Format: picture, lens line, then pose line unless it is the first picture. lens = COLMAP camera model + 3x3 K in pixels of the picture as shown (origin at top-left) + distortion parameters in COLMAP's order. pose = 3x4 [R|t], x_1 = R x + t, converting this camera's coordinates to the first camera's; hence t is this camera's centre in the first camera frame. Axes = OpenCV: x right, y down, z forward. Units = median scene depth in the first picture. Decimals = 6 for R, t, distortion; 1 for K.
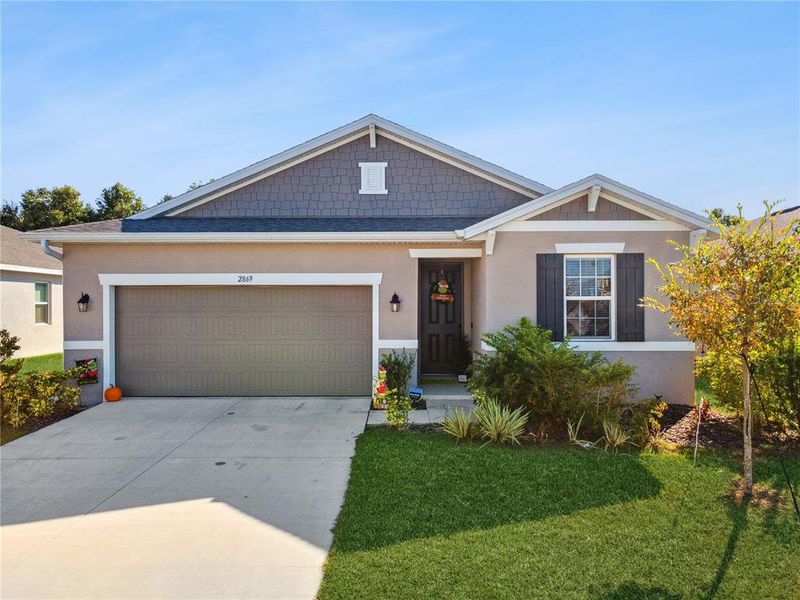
lens RADIAL K [[591.4, 0, 398.3], [0, 591.4, 304.4], [0, 0, 1]] dist [0.030196, -0.000597]
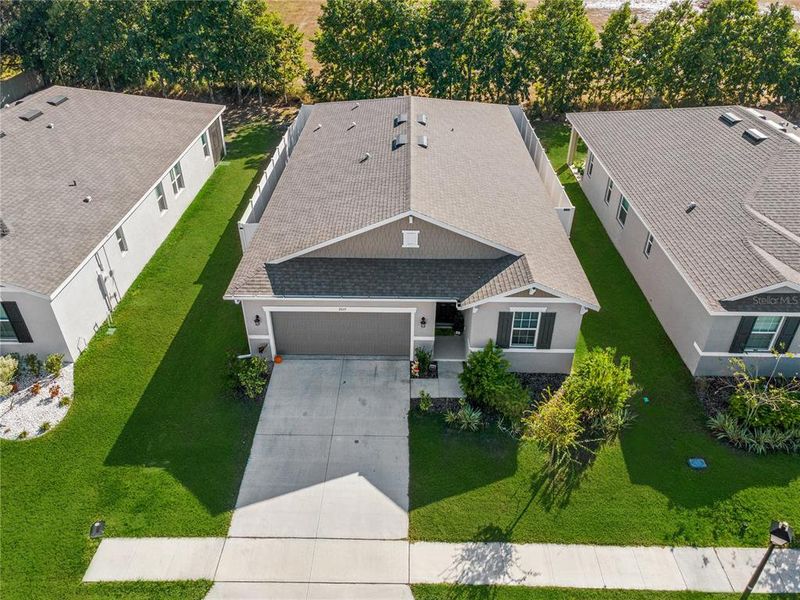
lens RADIAL K [[591.4, 0, 400.8], [0, 591.4, 298.0], [0, 0, 1]] dist [0.030196, -0.000597]
pose [[0.999984, 0.005611, 0.000489, -0.080683], [-0.004960, 0.836313, 0.548230, -1.139751], [0.002667, -0.548224, 0.836327, -0.544246]]
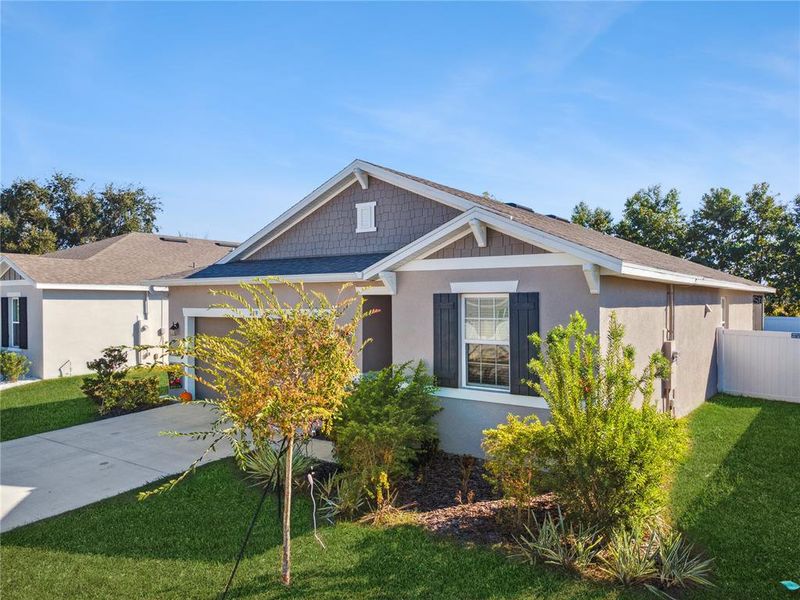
lens RADIAL K [[591.4, 0, 400.2], [0, 591.4, 300.5], [0, 0, 1]] dist [0.030196, -0.000597]
pose [[0.812118, 0.001522, -0.583492, 0.736023], [-0.002338, 0.999997, -0.000646, -0.072869], [0.583489, 0.001889, 0.812119, 0.196128]]
